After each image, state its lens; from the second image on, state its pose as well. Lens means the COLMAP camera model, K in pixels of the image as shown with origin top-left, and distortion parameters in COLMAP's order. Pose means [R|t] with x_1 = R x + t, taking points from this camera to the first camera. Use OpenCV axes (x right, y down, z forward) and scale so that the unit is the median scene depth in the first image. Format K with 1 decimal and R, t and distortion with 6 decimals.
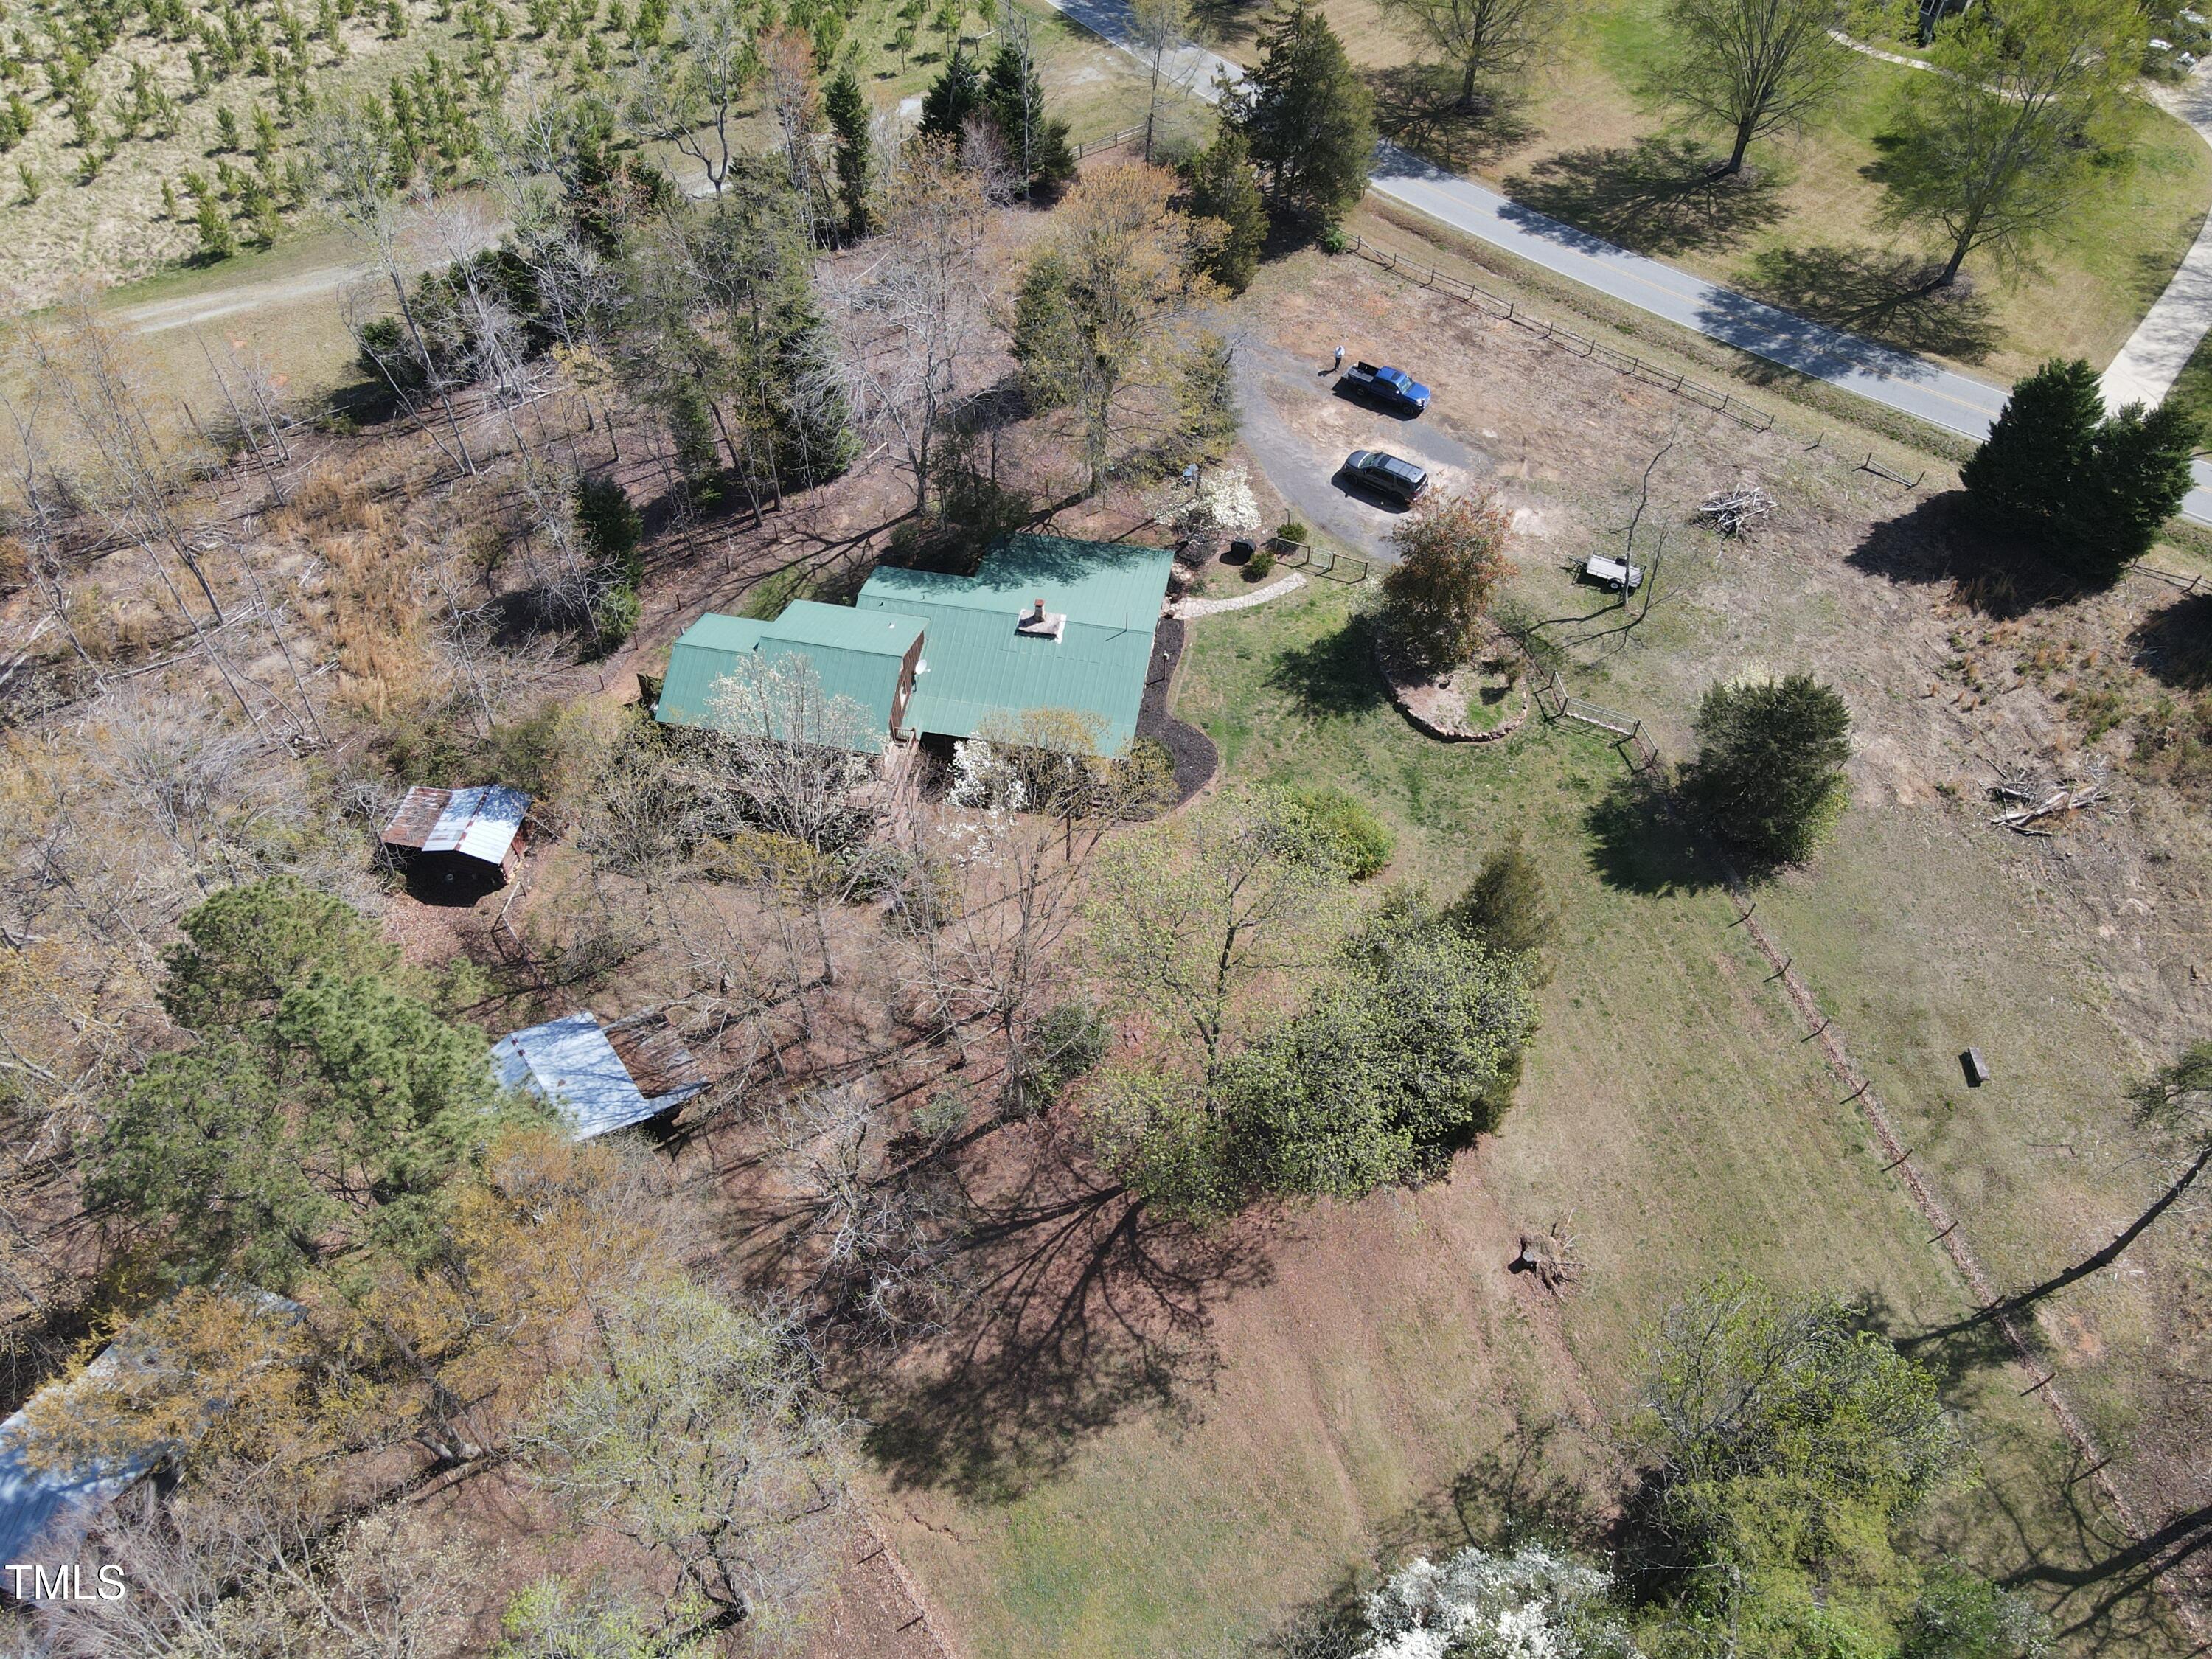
lens RADIAL K [[1610.1, 0, 1106.0], [0, 1610.1, 829.5], [0, 0, 1]] dist [0.012651, -0.000998]
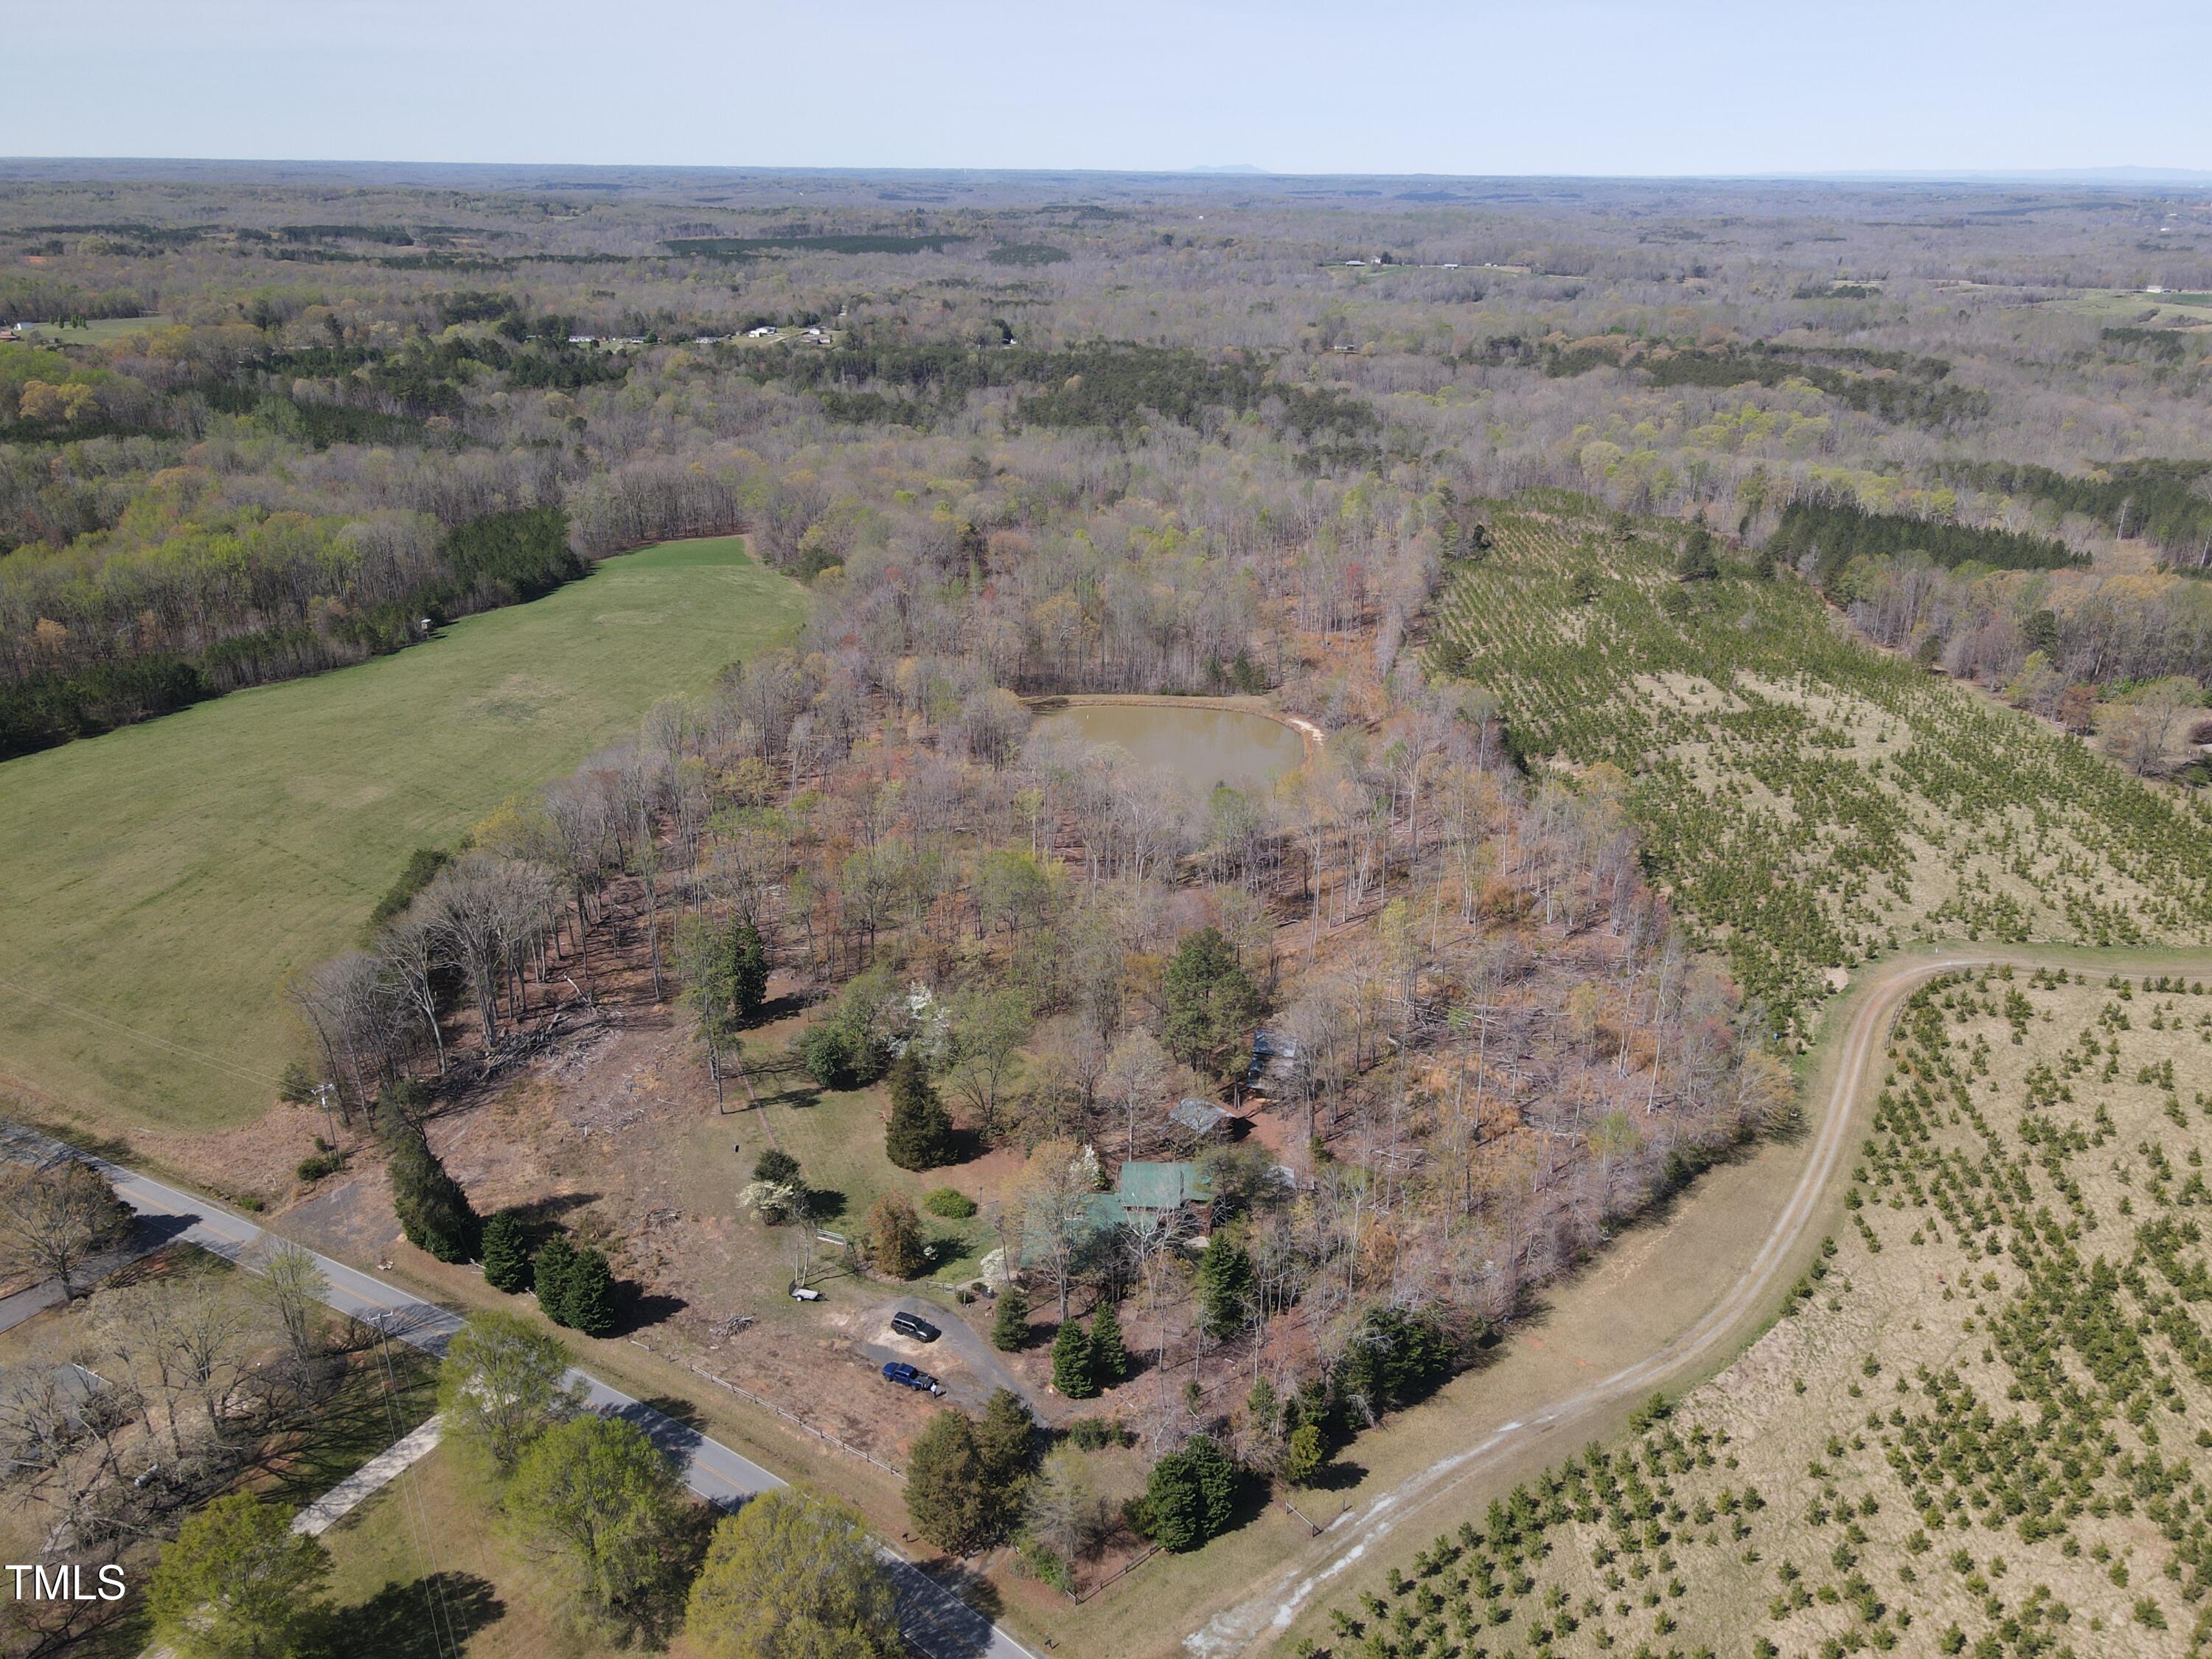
lens RADIAL K [[1615.2, 0, 1106.0], [0, 1615.2, 829.5], [0, 0, 1]] dist [-0.009255, 0.036233]
pose [[-0.989647, 0.047441, -0.135453, 0.198077], [-0.118194, 0.265982, 0.956705, -2.448428], [0.081415, 0.962810, -0.257621, 1.050268]]
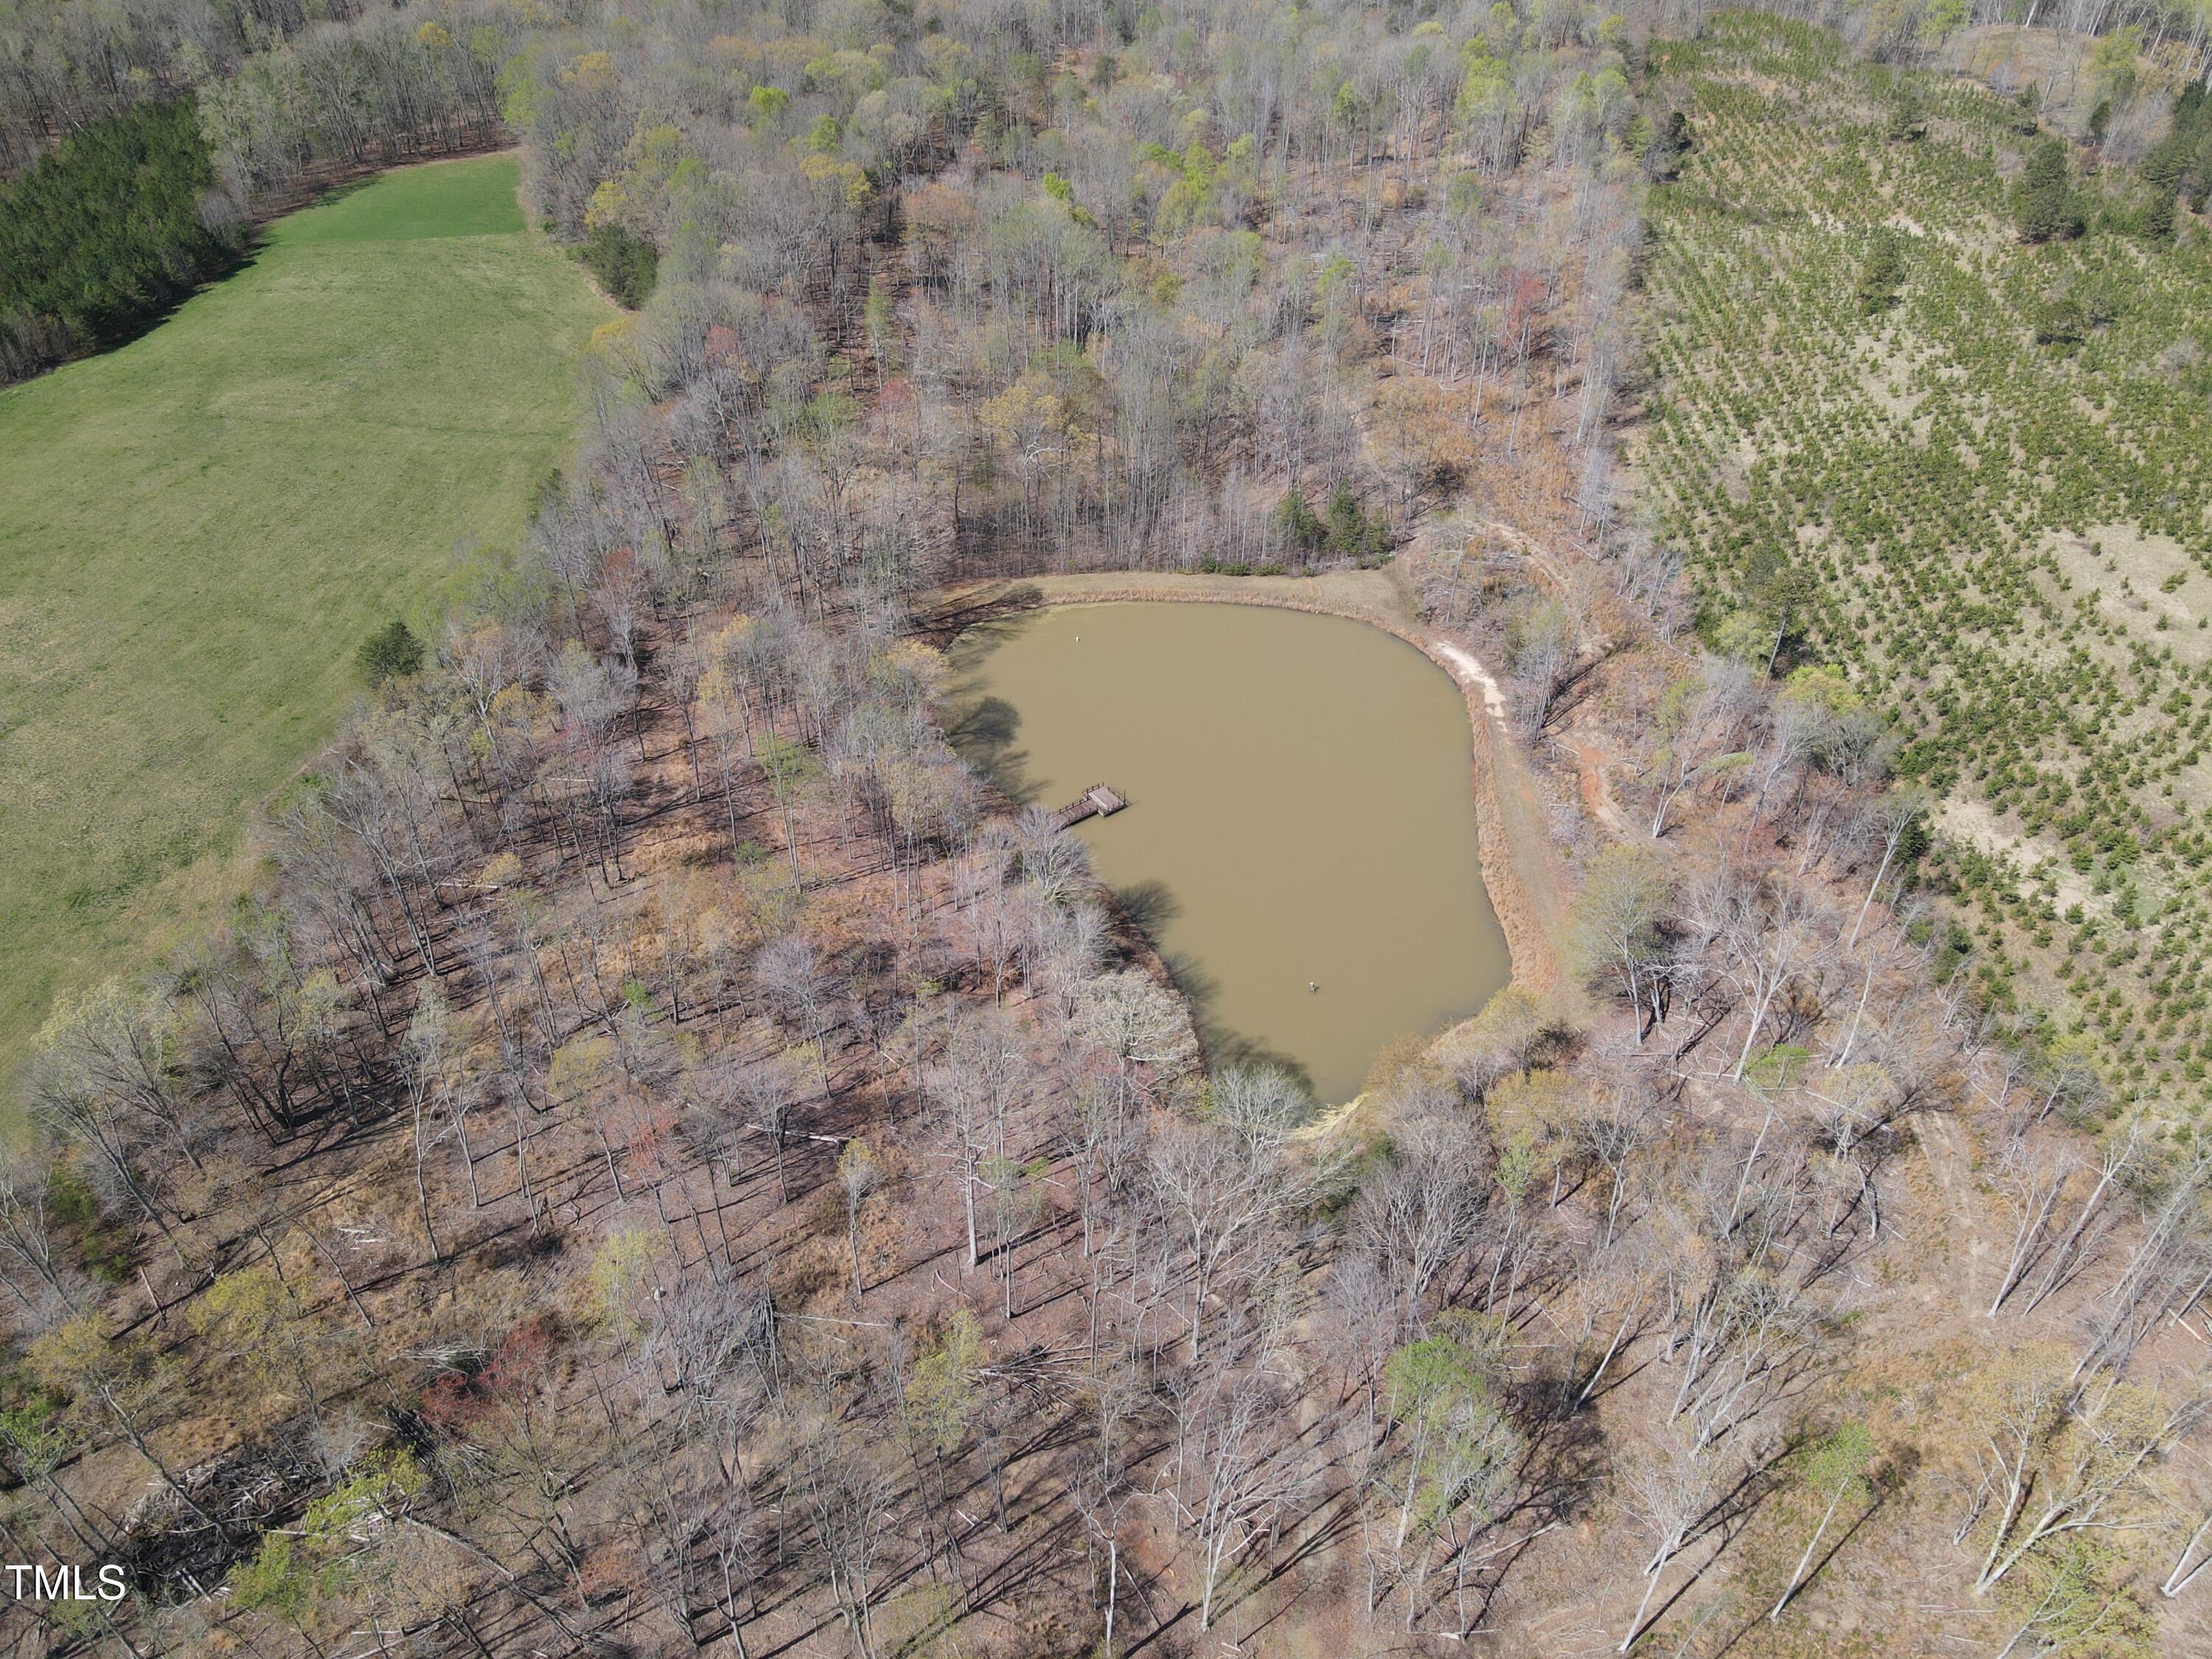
lens RADIAL K [[1610.1, 0, 1106.0], [0, 1610.1, 829.5], [0, 0, 1]] dist [0.012651, -0.000998]
pose [[-0.987774, 0.099282, -0.120192, -0.119660], [-0.125812, -0.052413, 0.990669, -0.550617], [0.092056, 0.993678, 0.064264, -0.426488]]
